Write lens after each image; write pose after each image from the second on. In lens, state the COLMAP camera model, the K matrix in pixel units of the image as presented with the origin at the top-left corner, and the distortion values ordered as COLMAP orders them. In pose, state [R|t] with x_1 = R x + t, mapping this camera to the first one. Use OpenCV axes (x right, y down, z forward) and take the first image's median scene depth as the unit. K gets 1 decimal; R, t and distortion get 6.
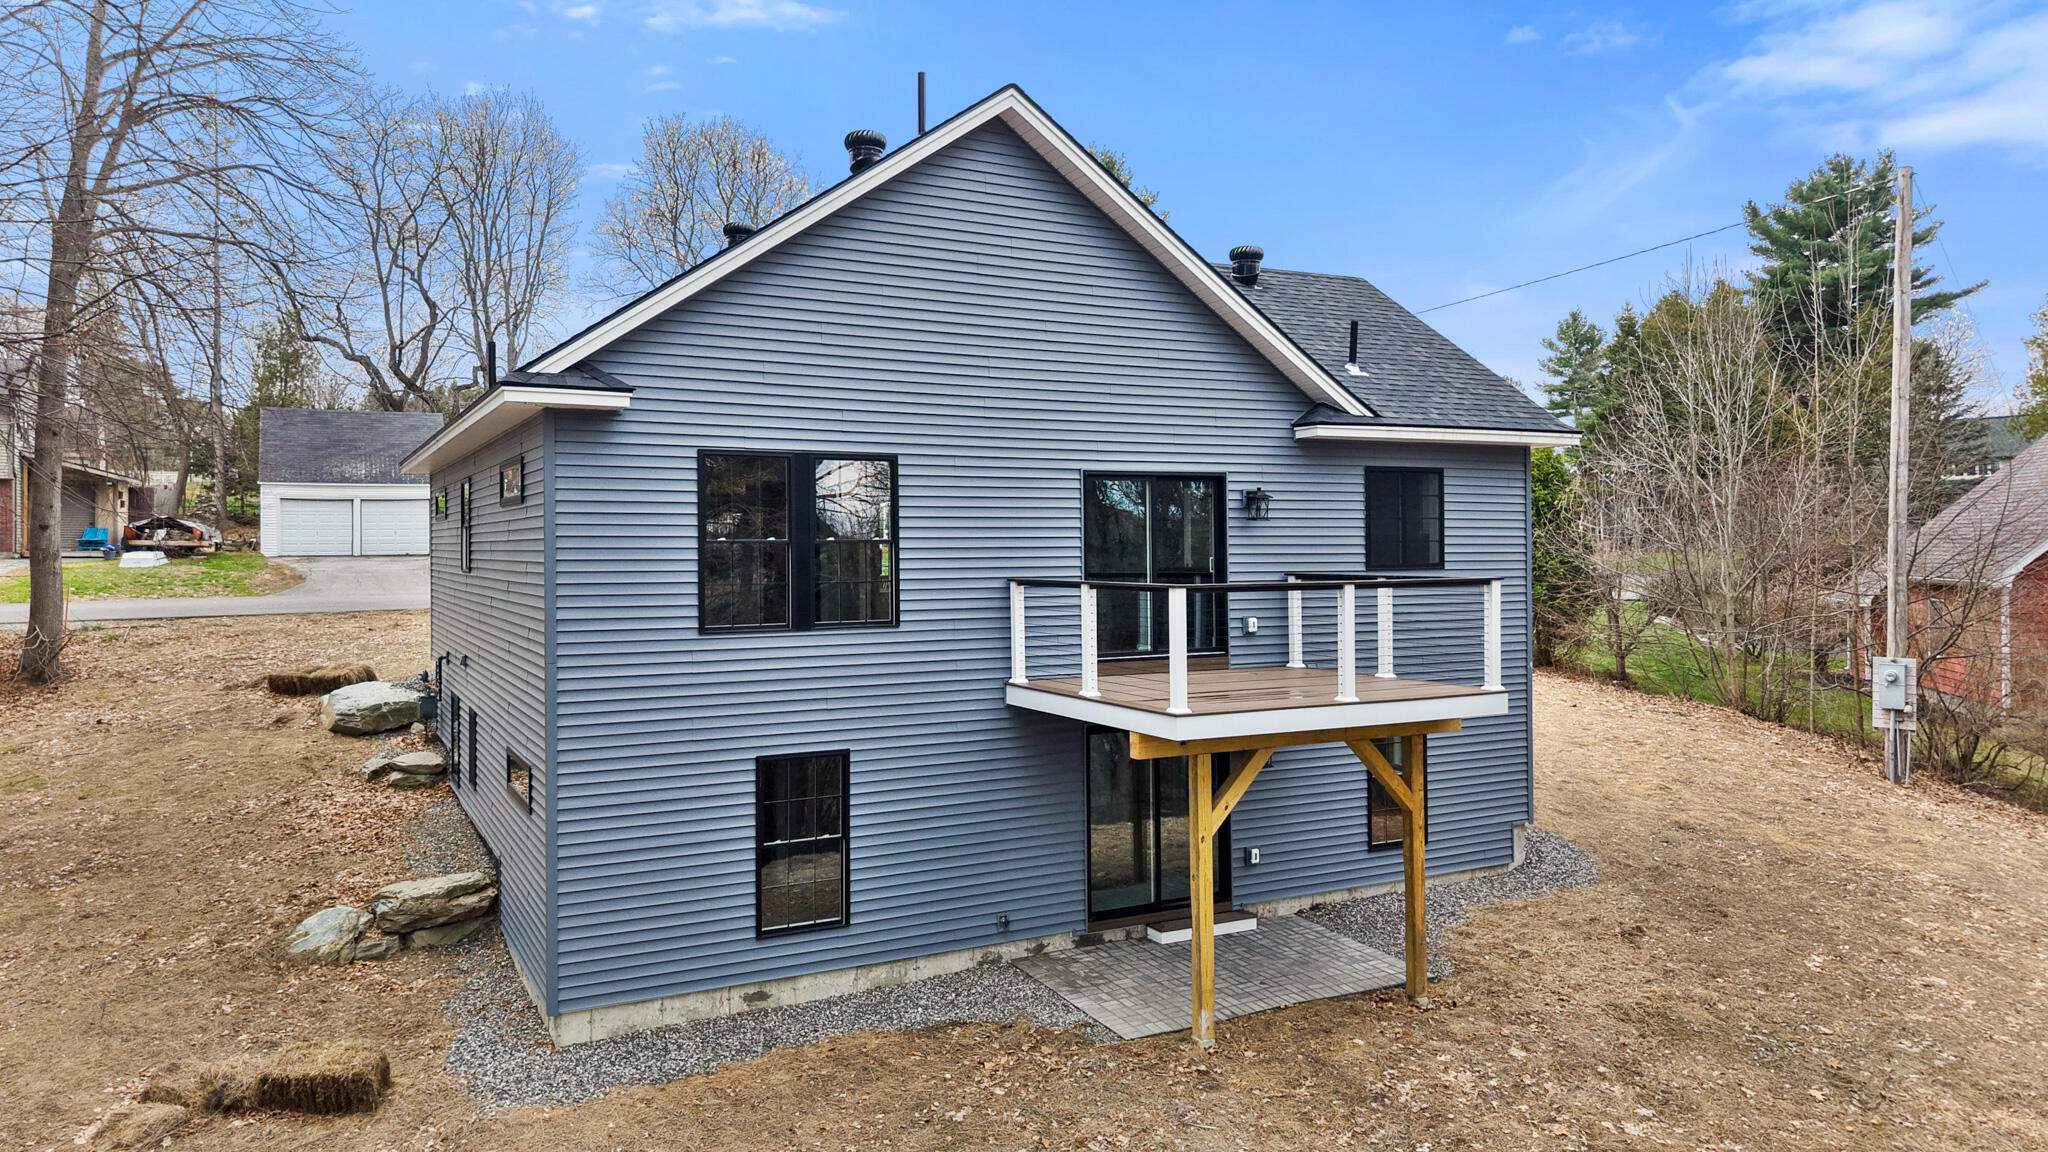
lens RADIAL K [[1387.8, 0, 1030.2], [0, 1387.8, 537.3], [0, 0, 1]] dist [0.018403, -0.026022]
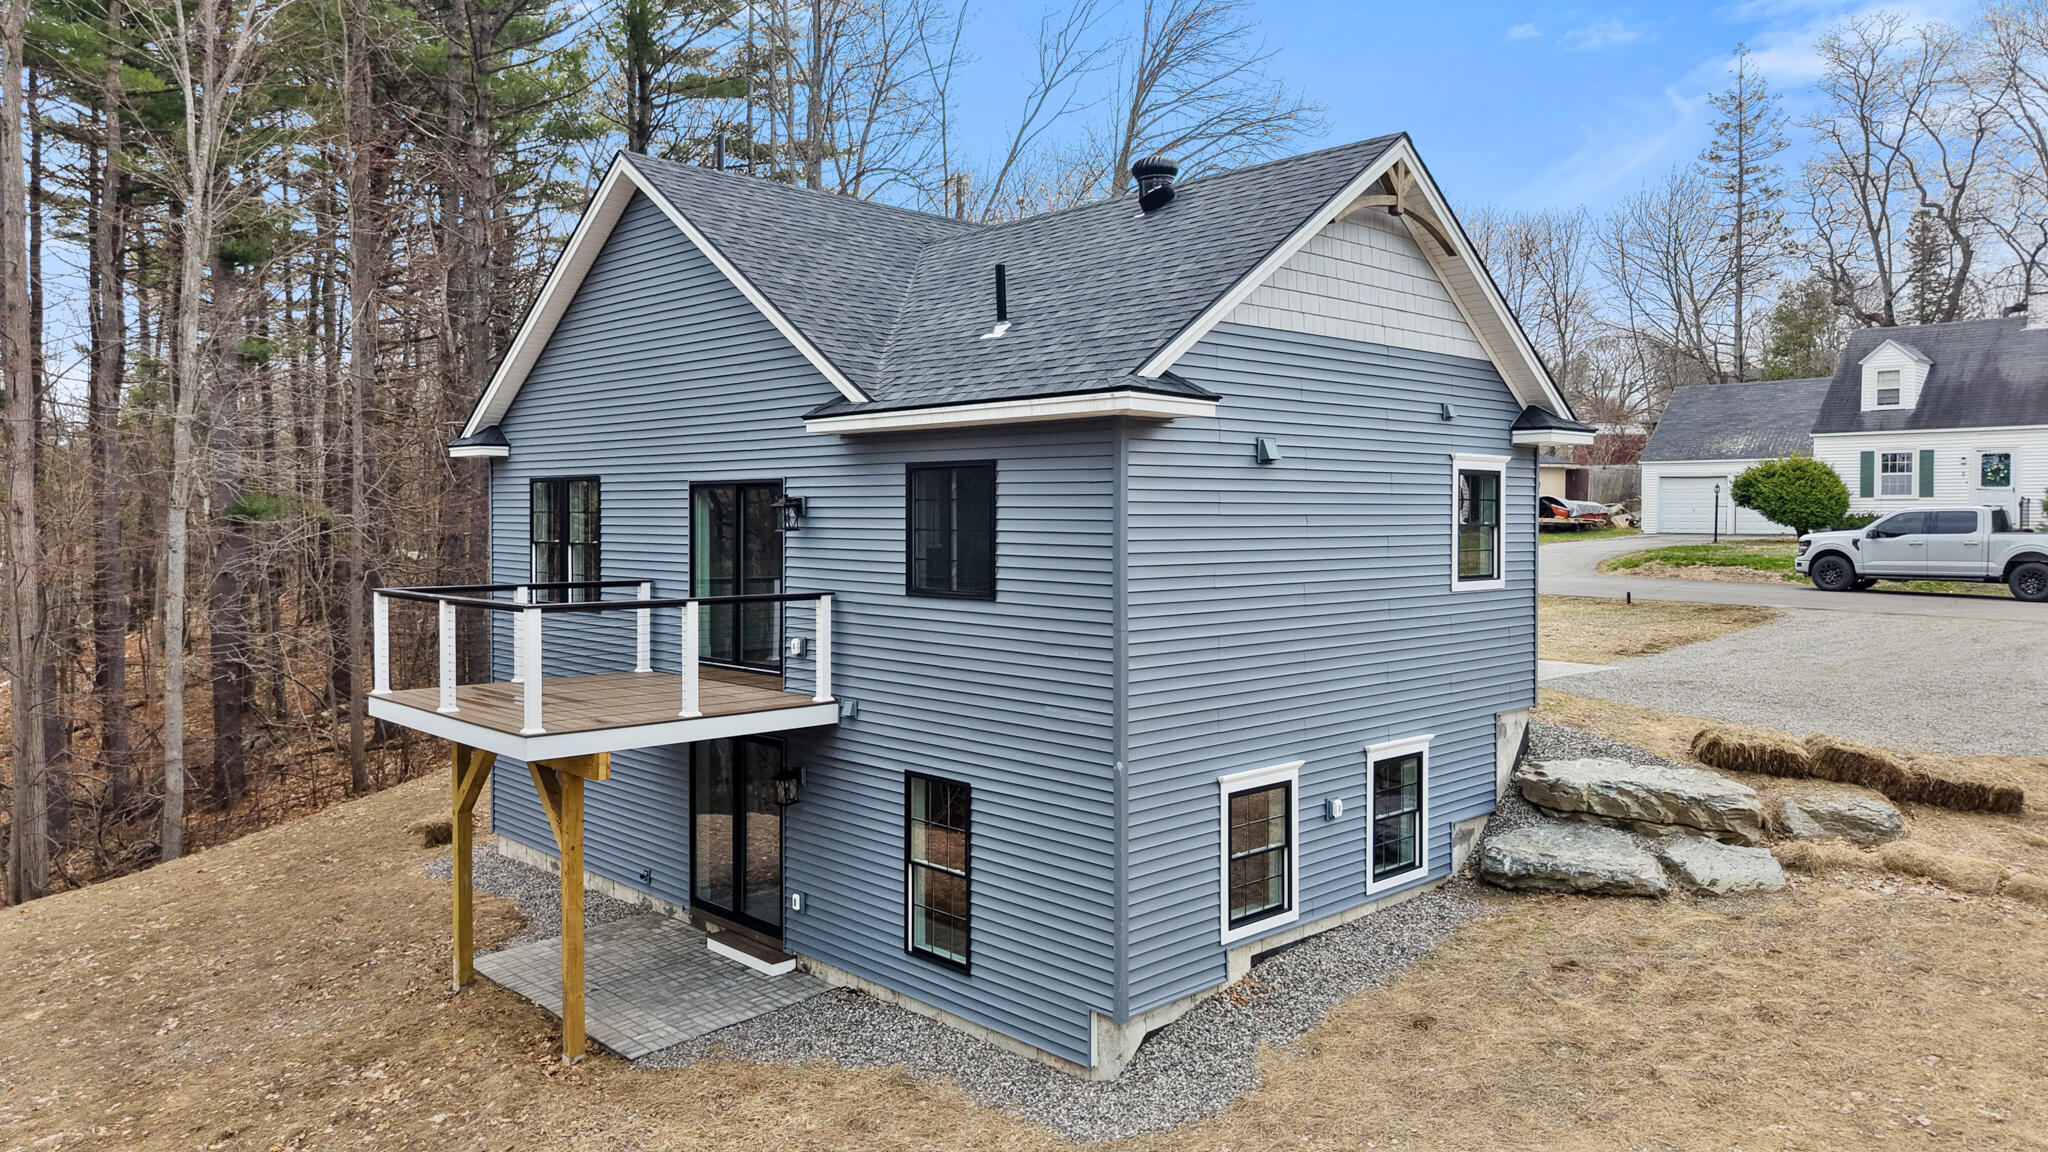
lens RADIAL K [[1387.8, 0, 1020.4], [0, 1387.8, 522.6], [0, 0, 1]] dist [0.018403, -0.026022]
pose [[0.268501, 0.011611, -0.963209, 1.222640], [0.002238, 0.999917, 0.012678, -0.032715], [0.963277, -0.005560, 0.268453, 1.026705]]
